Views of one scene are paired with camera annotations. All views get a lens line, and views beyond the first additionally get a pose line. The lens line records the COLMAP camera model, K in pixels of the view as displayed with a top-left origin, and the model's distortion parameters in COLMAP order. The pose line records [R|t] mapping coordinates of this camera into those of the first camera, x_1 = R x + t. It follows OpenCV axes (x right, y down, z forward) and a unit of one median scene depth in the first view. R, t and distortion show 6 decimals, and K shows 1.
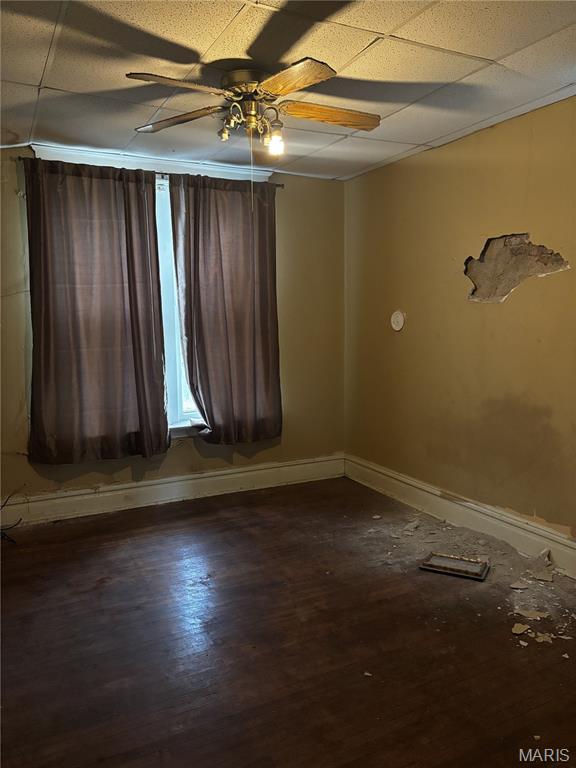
lens RADIAL K [[597.2, 0, 287.2], [0, 597.2, 384.3], [0, 0, 1]] dist [0.014043, 0.003031]
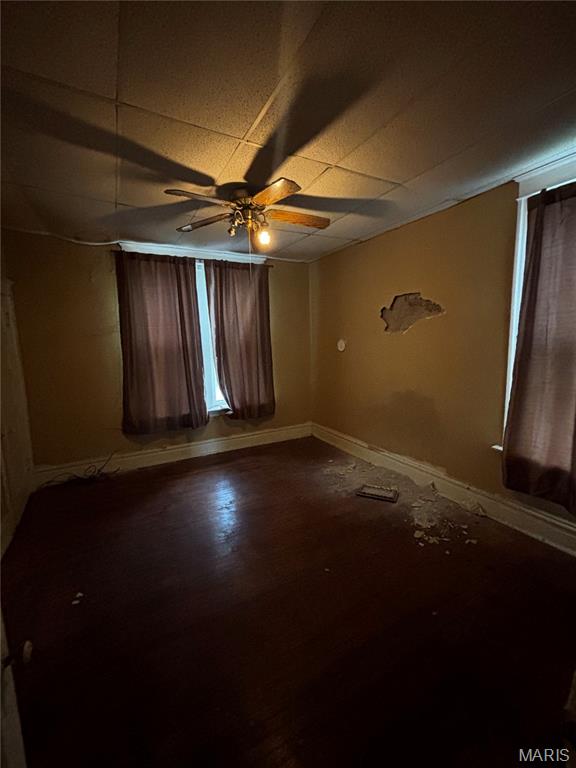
lens RADIAL K [[319.1, 0, 289.3], [0, 319.1, 383.5], [0, 0, 1]] dist [-0.001948, 0.002400]
pose [[0.999564, -0.017327, 0.023888, 0.014798], [0.016790, 0.999605, 0.022528, -0.024793], [-0.024269, -0.022118, 0.999461, 0.110965]]
